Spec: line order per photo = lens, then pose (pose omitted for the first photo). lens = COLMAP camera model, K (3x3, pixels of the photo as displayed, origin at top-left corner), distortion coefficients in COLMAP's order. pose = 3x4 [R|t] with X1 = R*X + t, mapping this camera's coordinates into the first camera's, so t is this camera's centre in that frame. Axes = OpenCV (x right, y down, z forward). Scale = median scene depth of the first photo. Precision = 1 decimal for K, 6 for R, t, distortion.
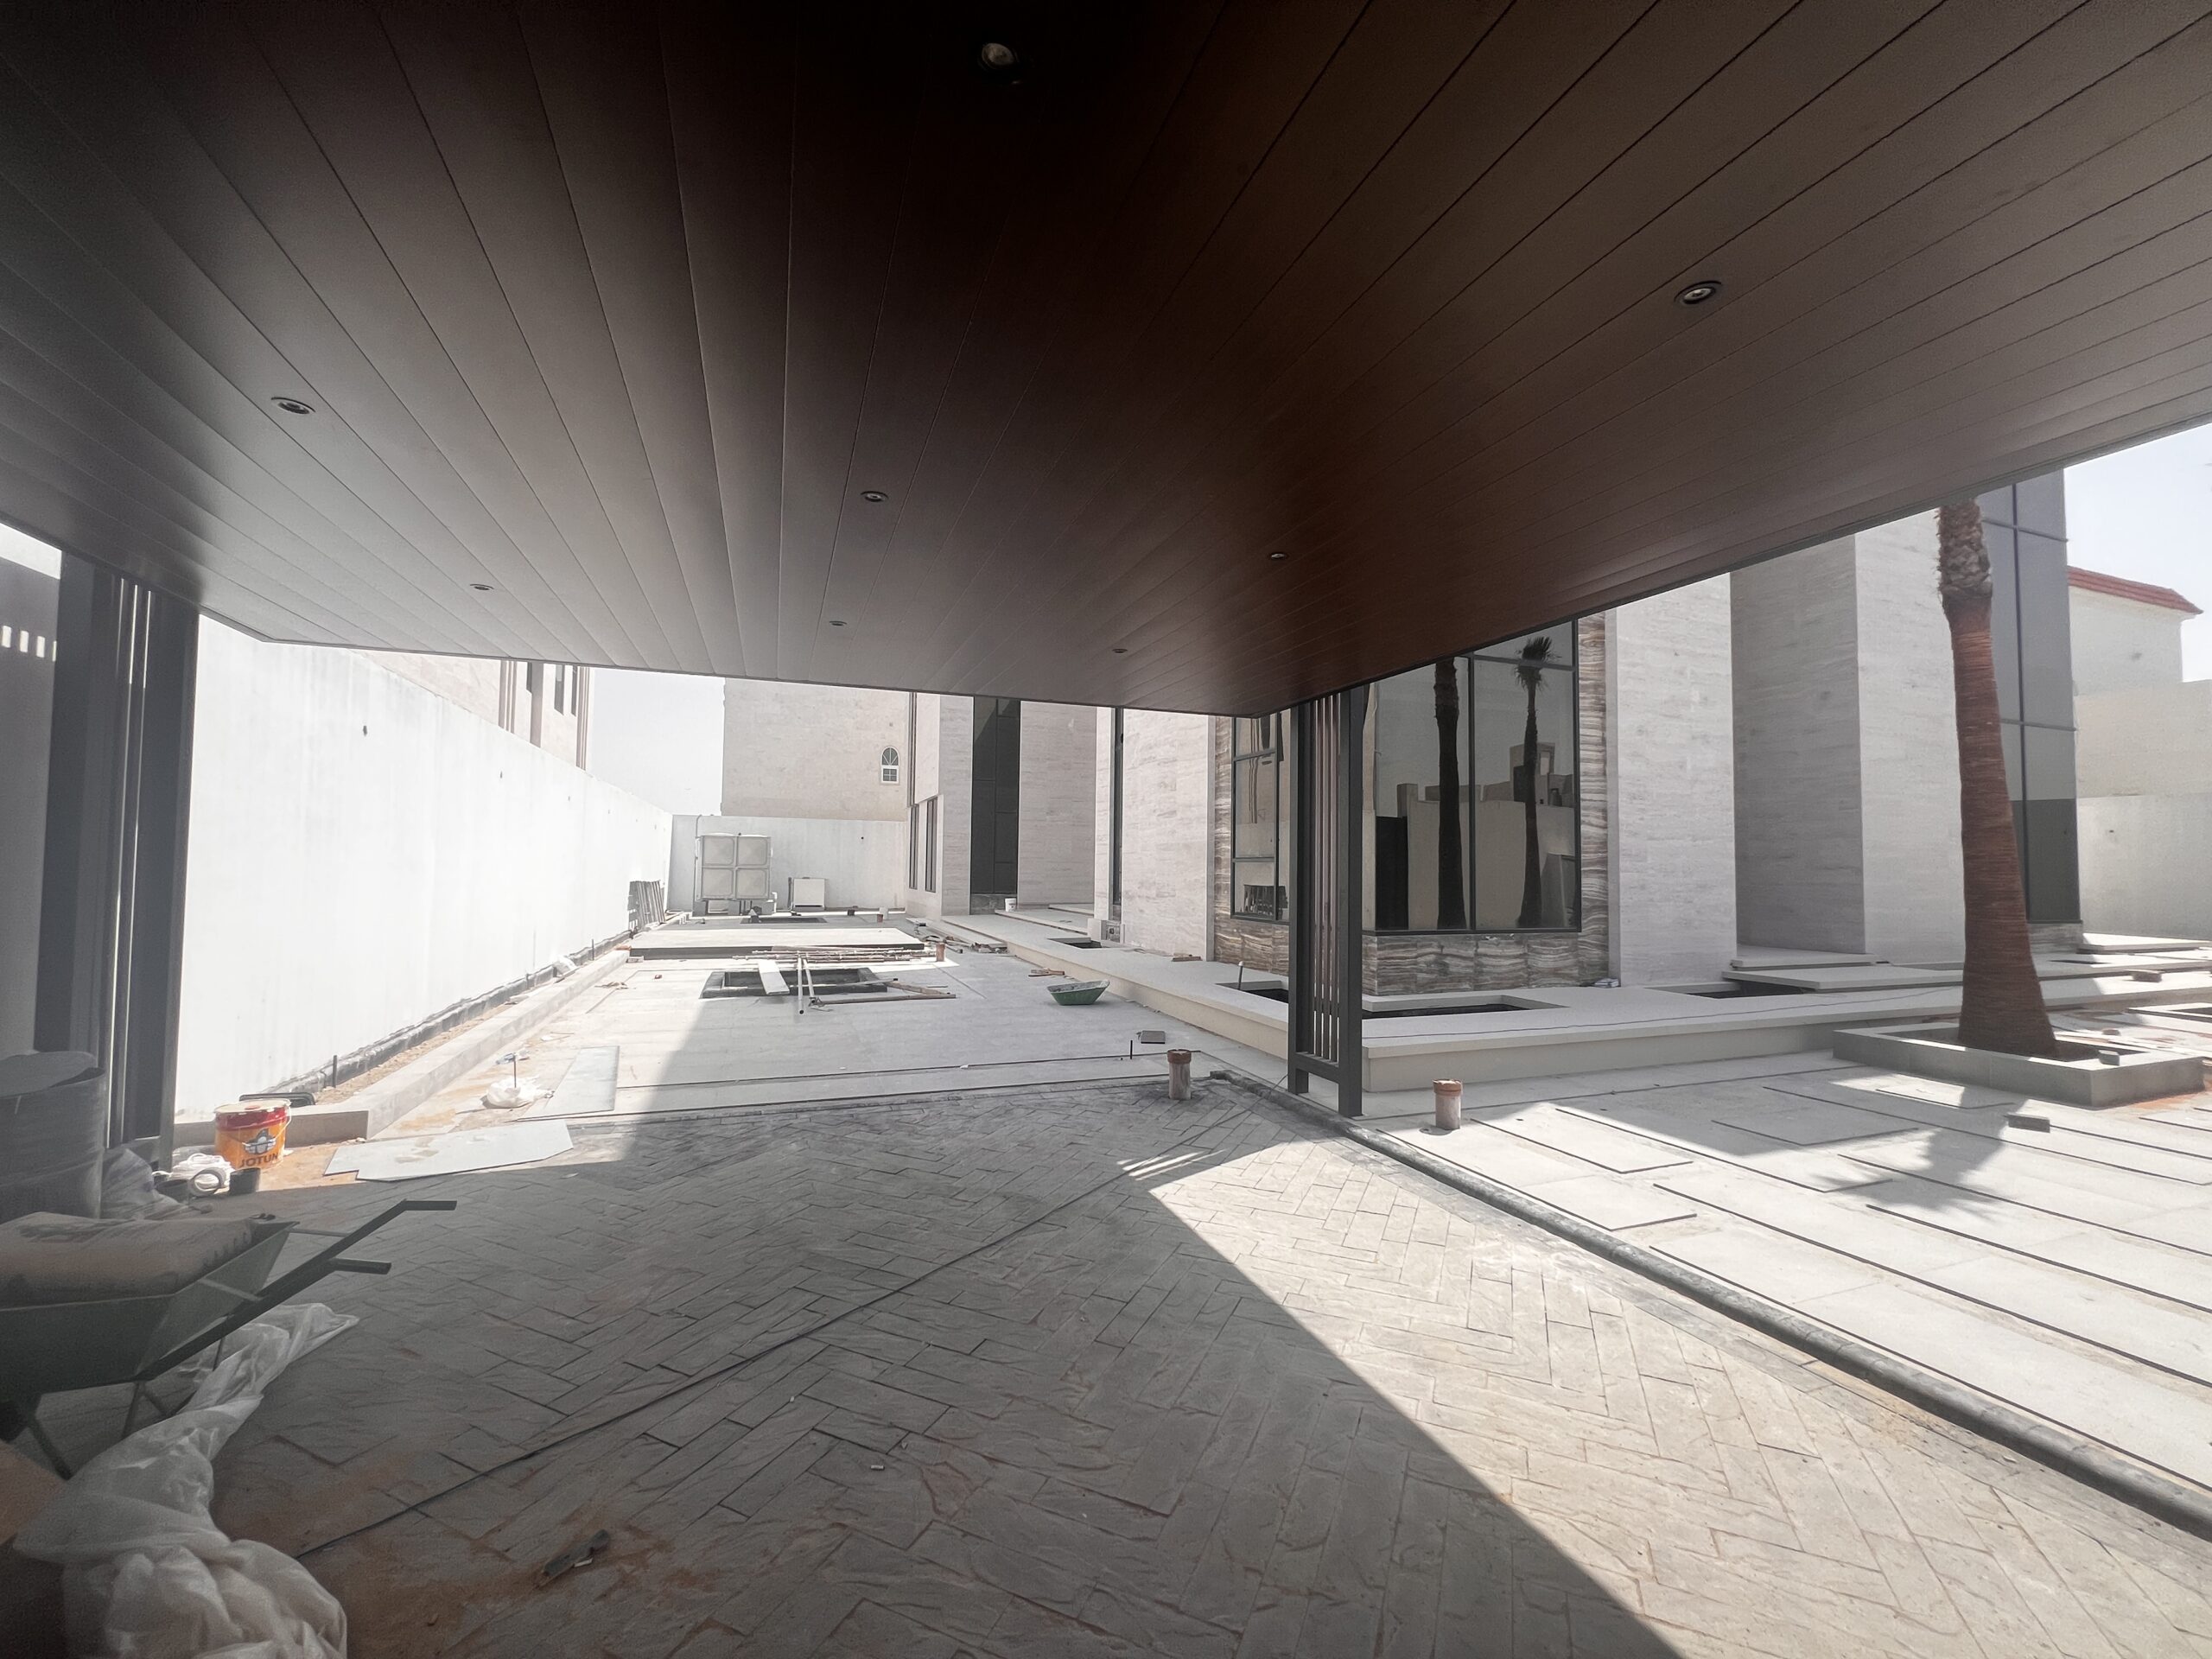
lens RADIAL K [[888.0, 0, 1102.5], [0, 888.0, 830.4], [0, 0, 1]] dist [-0.003637, 0.000403]
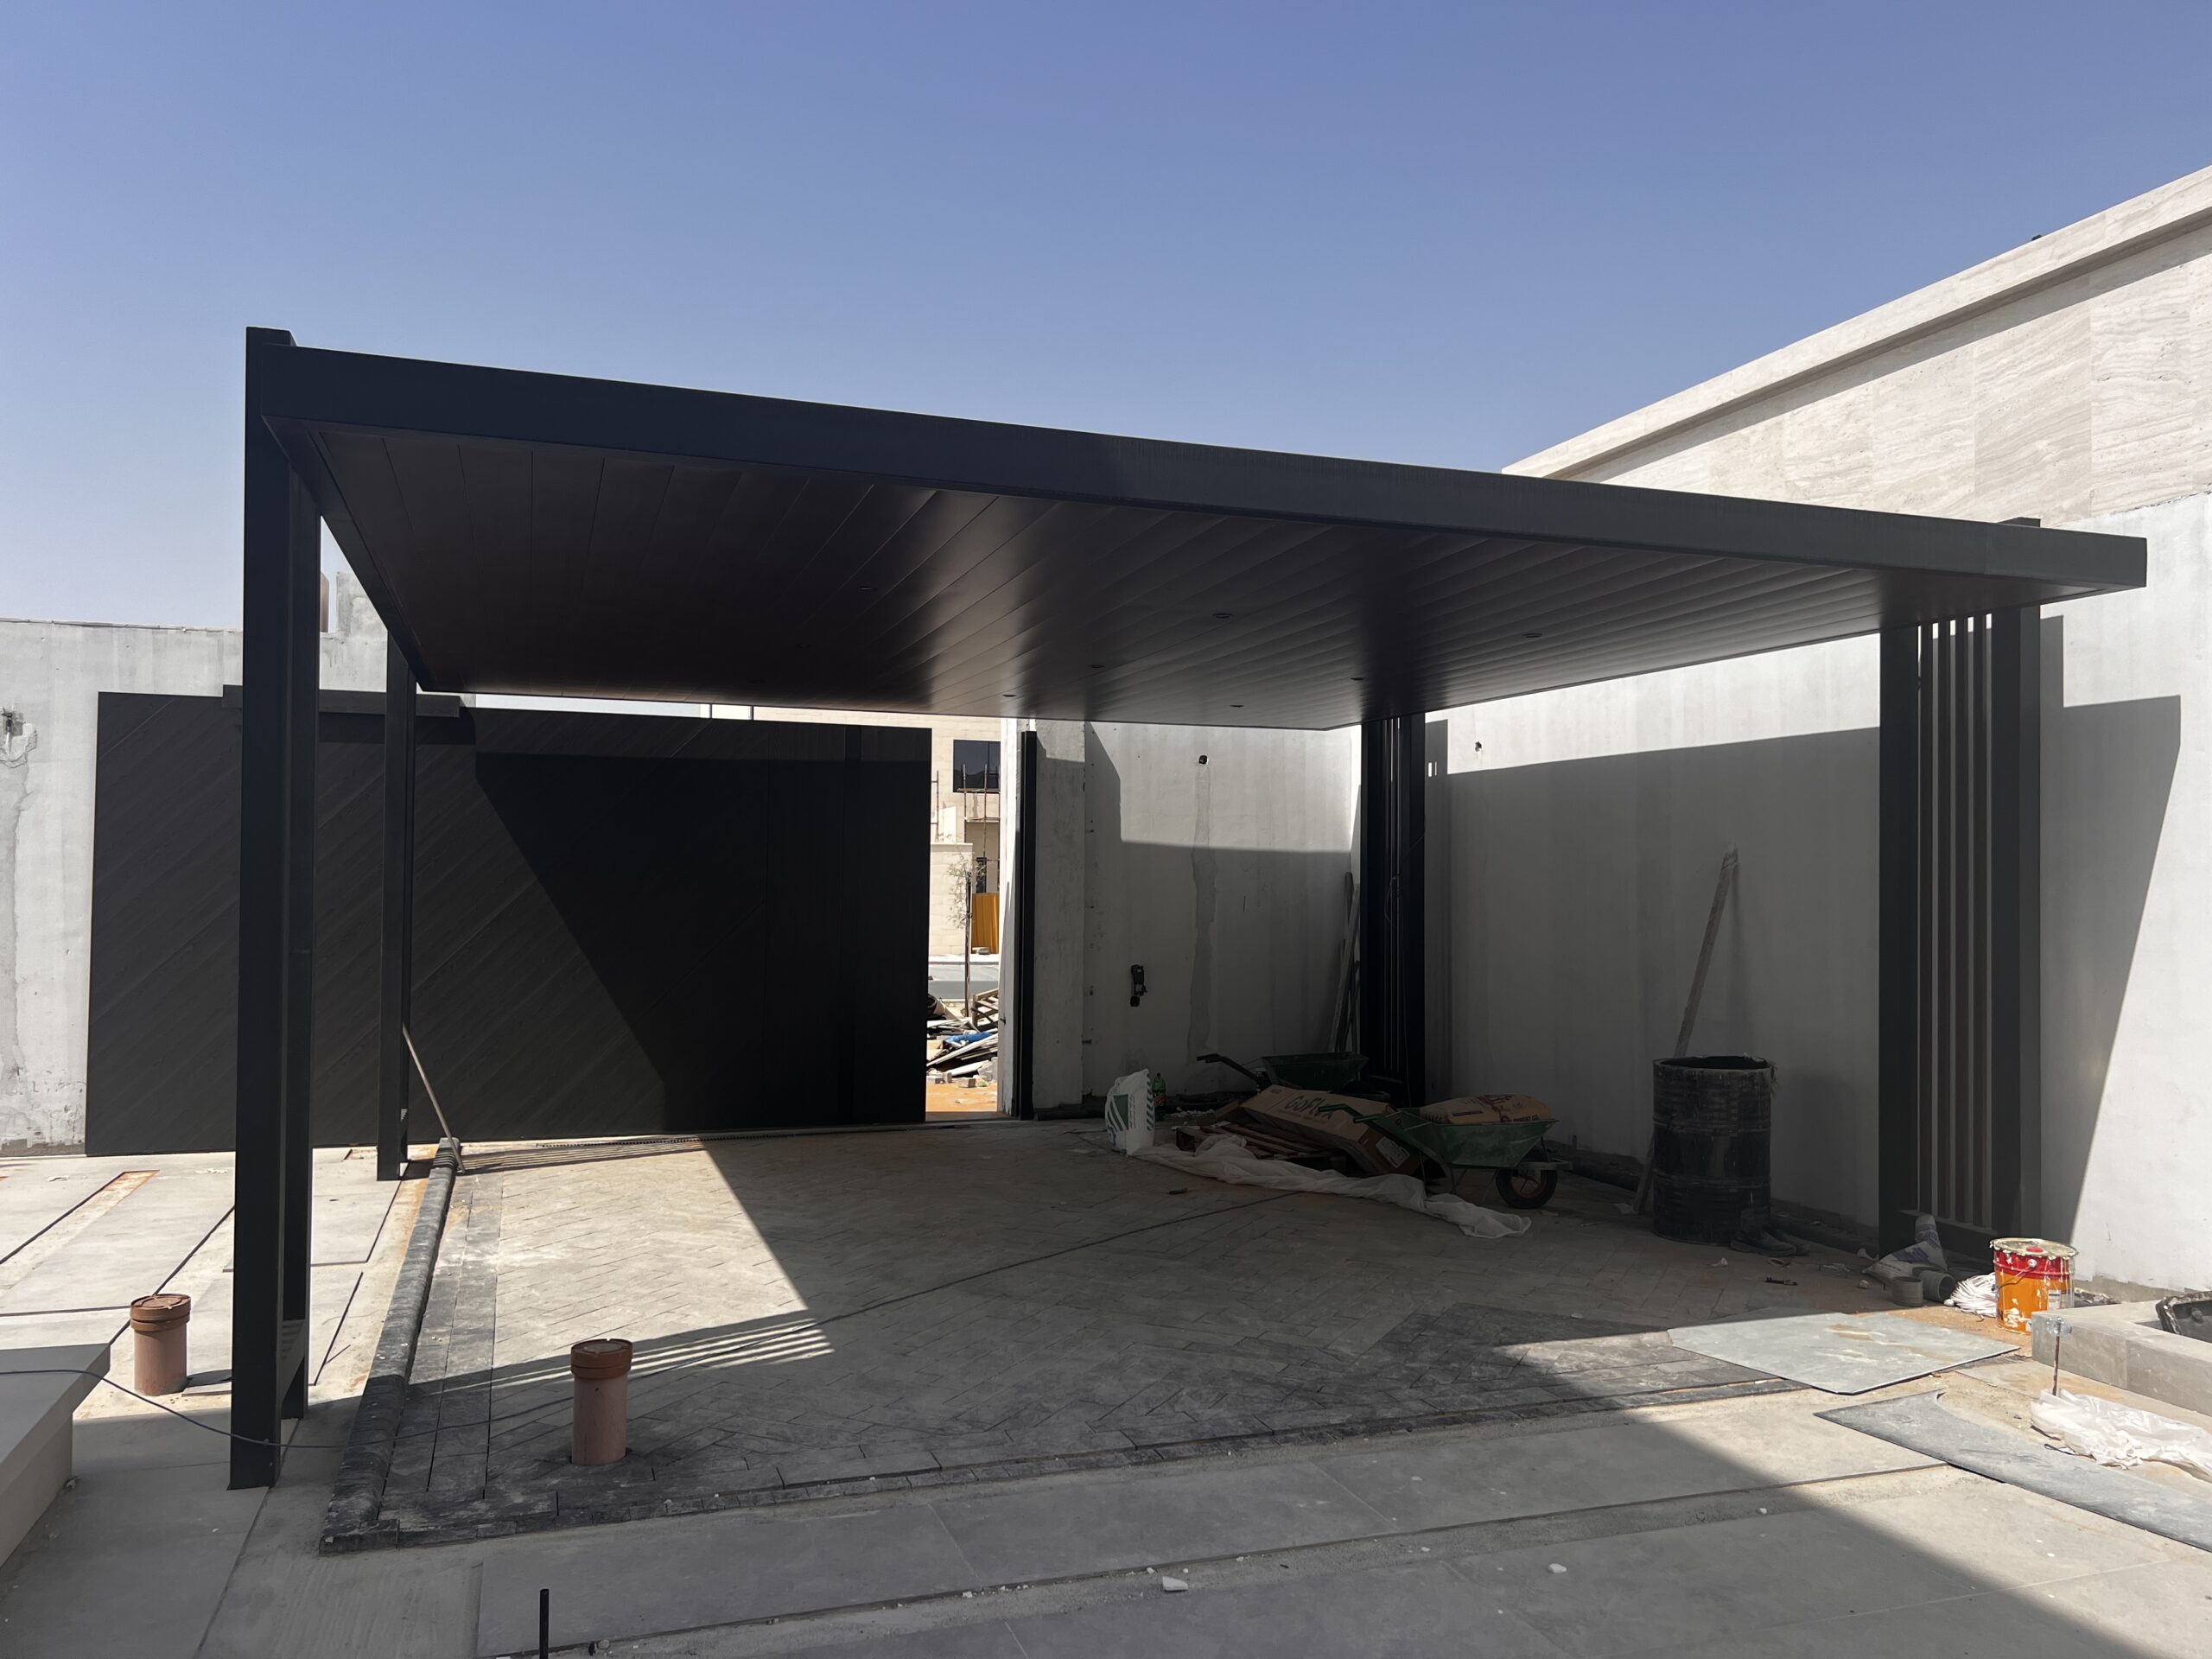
lens RADIAL K [[1691.3, 0, 1106.0], [0, 1691.3, 829.5], [0, 0, 1]] dist [0.059534, -0.072324]
pose [[-0.999489, -0.020722, 0.024357, -0.092431], [-0.022533, 0.996807, -0.076605, 0.038802], [-0.022692, -0.077115, -0.996764, 1.042415]]
